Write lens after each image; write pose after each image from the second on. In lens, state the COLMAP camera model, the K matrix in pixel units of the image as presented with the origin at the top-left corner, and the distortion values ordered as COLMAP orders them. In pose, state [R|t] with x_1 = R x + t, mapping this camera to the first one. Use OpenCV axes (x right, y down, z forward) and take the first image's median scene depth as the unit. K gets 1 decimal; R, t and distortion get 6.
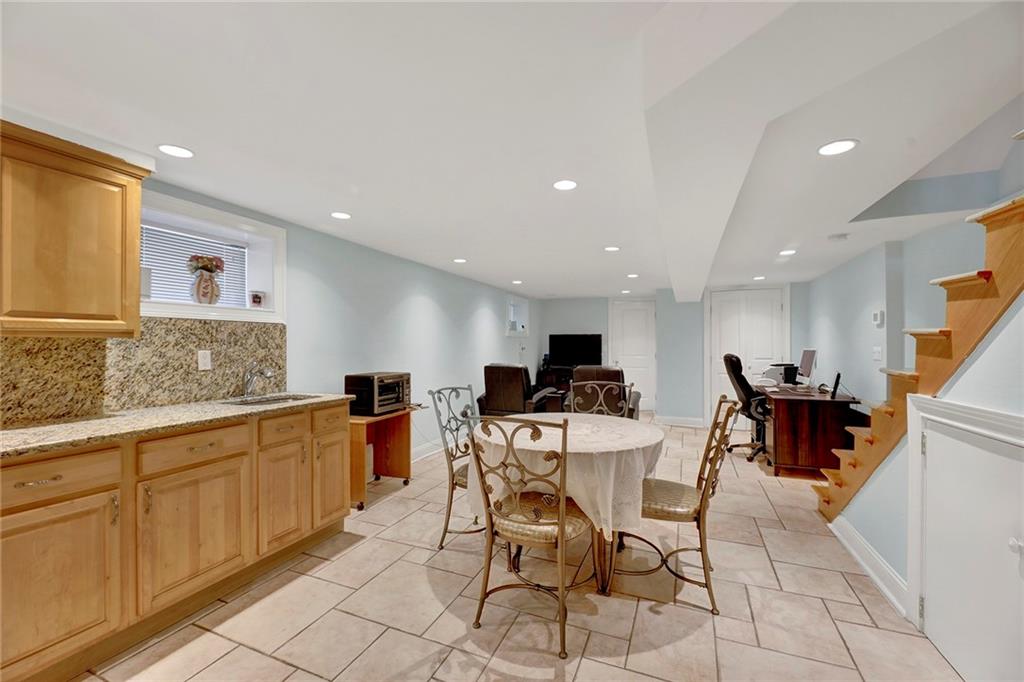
lens RADIAL K [[421.9, 0, 512.0], [0, 421.9, 341.0], [0, 0, 1]] dist [-0.000701, -0.000186]
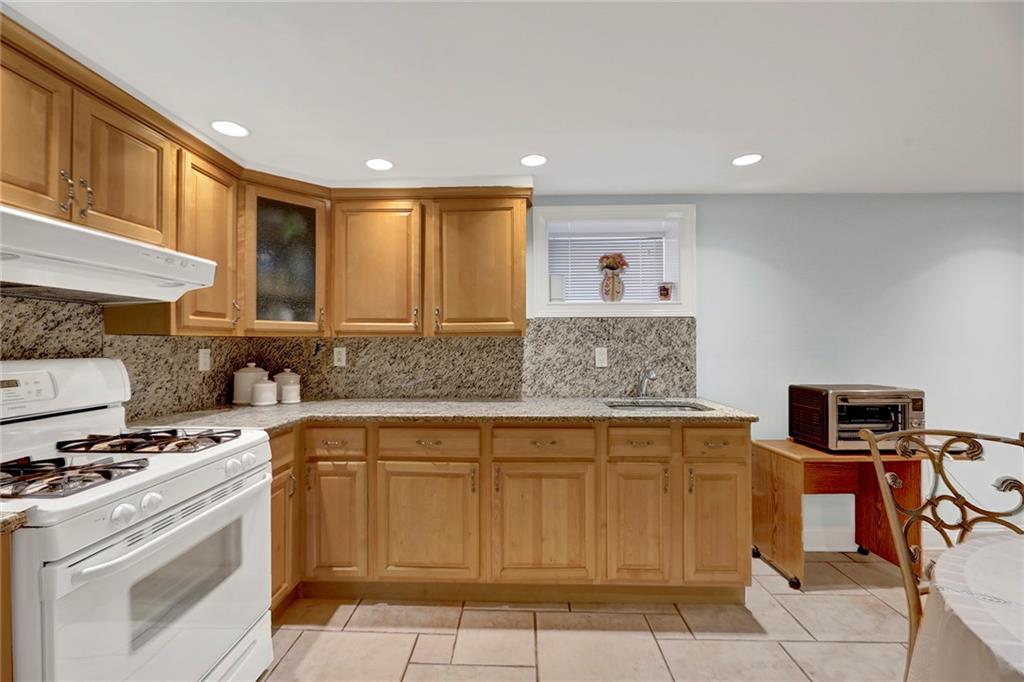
lens RADIAL K [[421.9, 0, 512.0], [0, 421.9, 341.0], [0, 0, 1]] dist [-0.000701, -0.000186]
pose [[0.352634, -0.003604, -0.935754, 0.145852], [0.010385, 0.999946, 0.000063, 0.004010], [0.935704, -0.009740, 0.352653, 0.447023]]
